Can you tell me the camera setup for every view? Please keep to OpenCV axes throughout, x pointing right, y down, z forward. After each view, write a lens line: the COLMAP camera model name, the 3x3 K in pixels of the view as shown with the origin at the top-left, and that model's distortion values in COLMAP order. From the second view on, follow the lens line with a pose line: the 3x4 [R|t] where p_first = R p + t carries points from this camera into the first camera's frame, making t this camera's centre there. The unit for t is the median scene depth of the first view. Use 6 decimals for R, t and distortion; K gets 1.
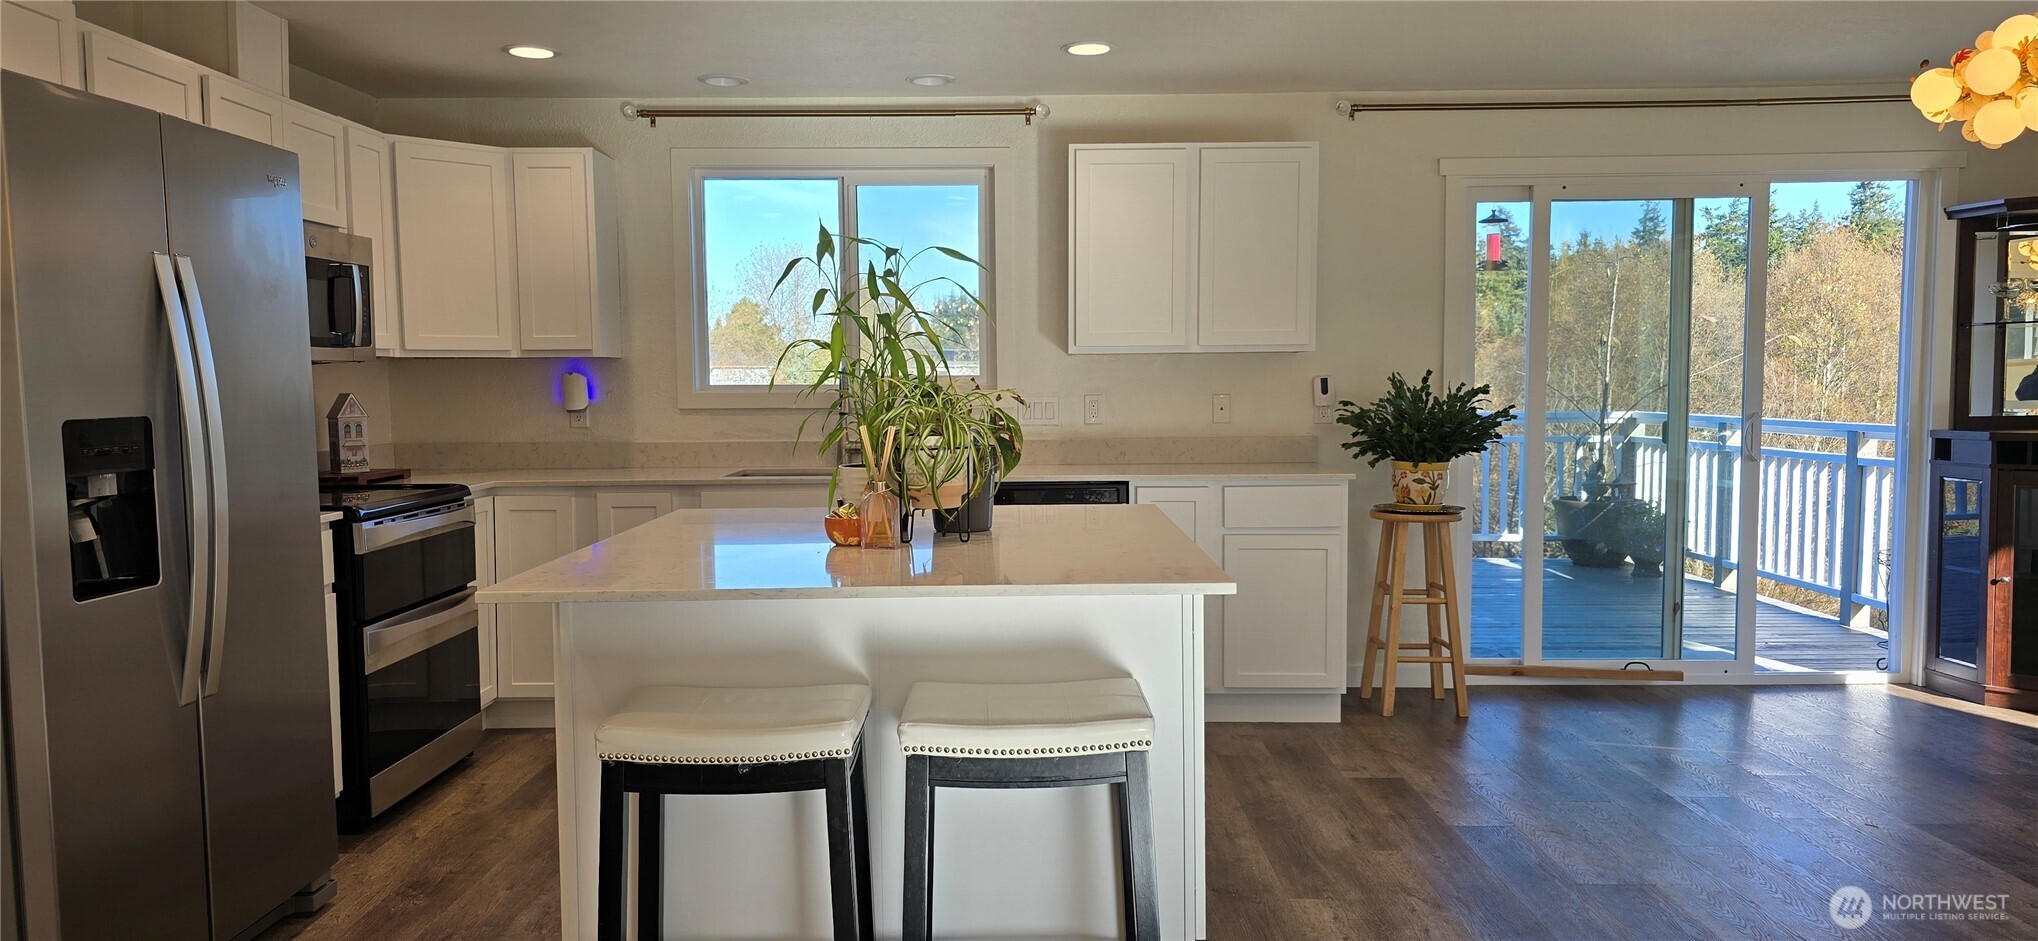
lens RADIAL K [[1353.7, 0, 1024.9], [0, 1353.7, 487.0], [0, 0, 1]] dist [0.062317, -0.036894]
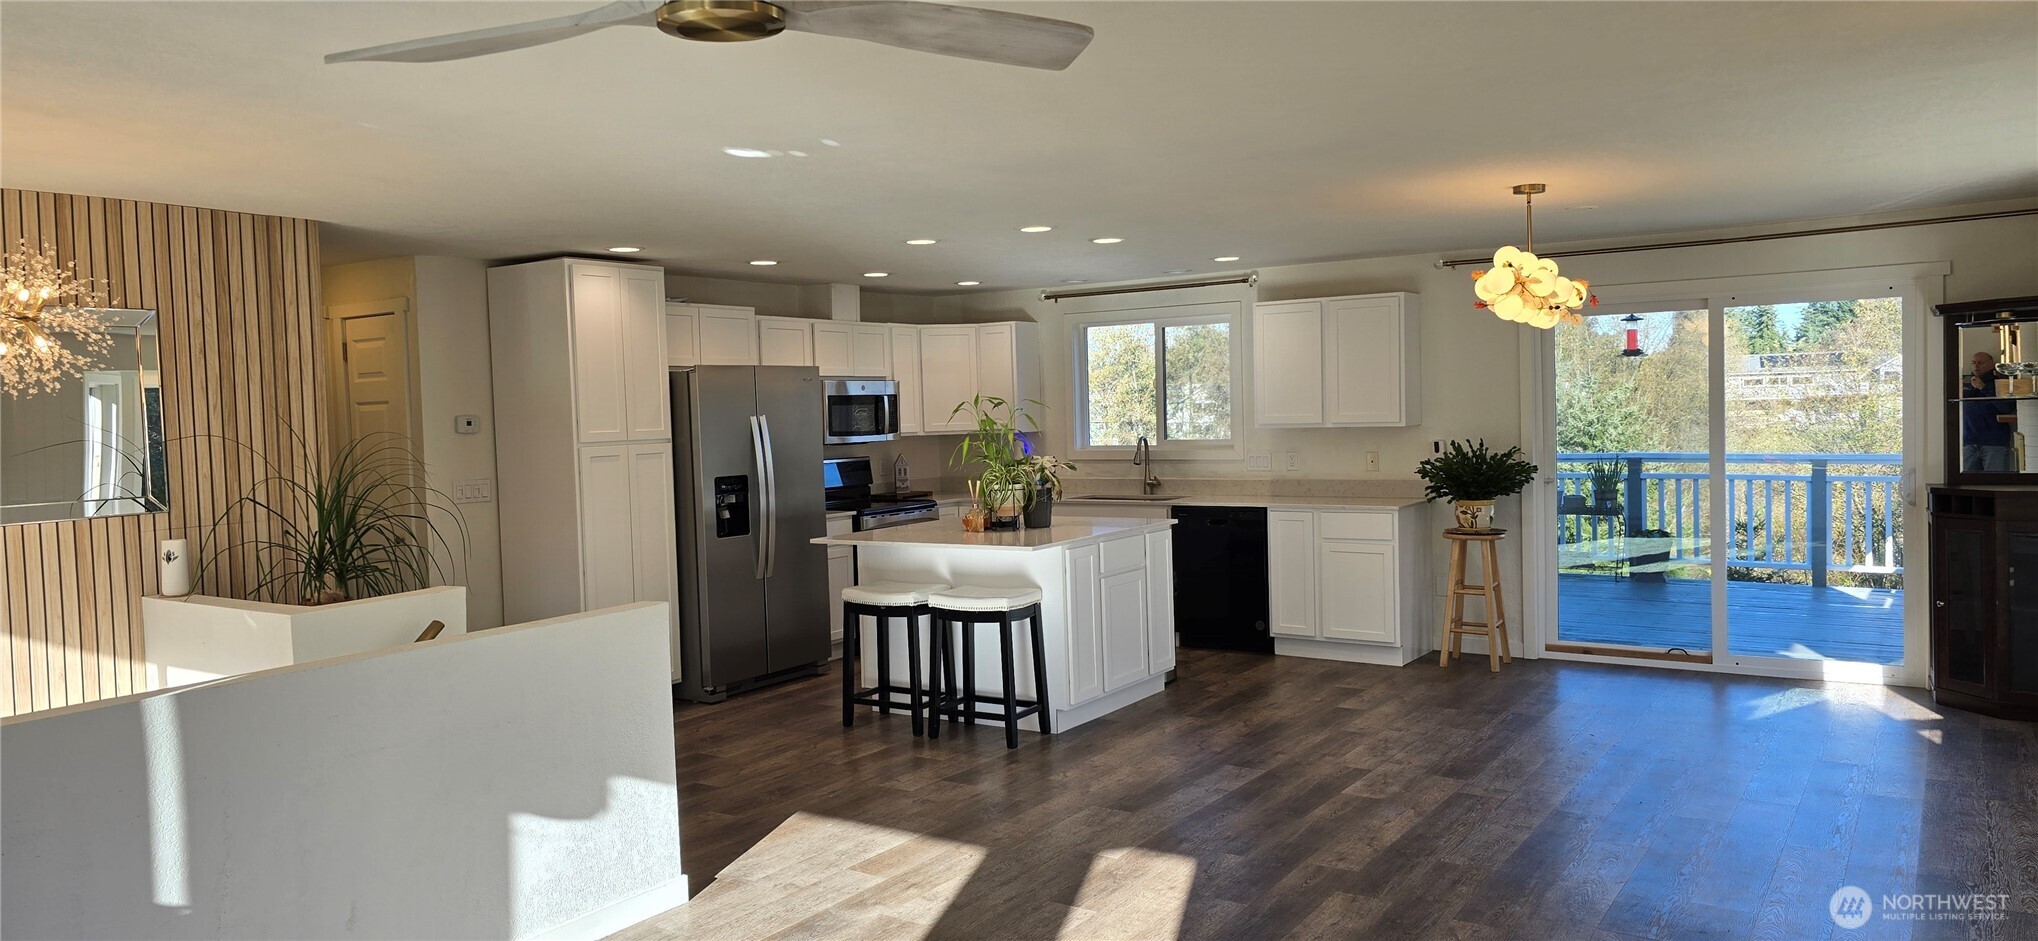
lens RADIAL K [[1353.7, 0, 1016.7], [0, 1353.7, 460.2], [0, 0, 1]] dist [0.062317, -0.036894]
pose [[0.835870, 0.005660, -0.548899, 0.701799], [-0.023709, 0.999386, -0.025798, -0.011481], [0.548416, 0.034578, 0.835491, -0.533964]]
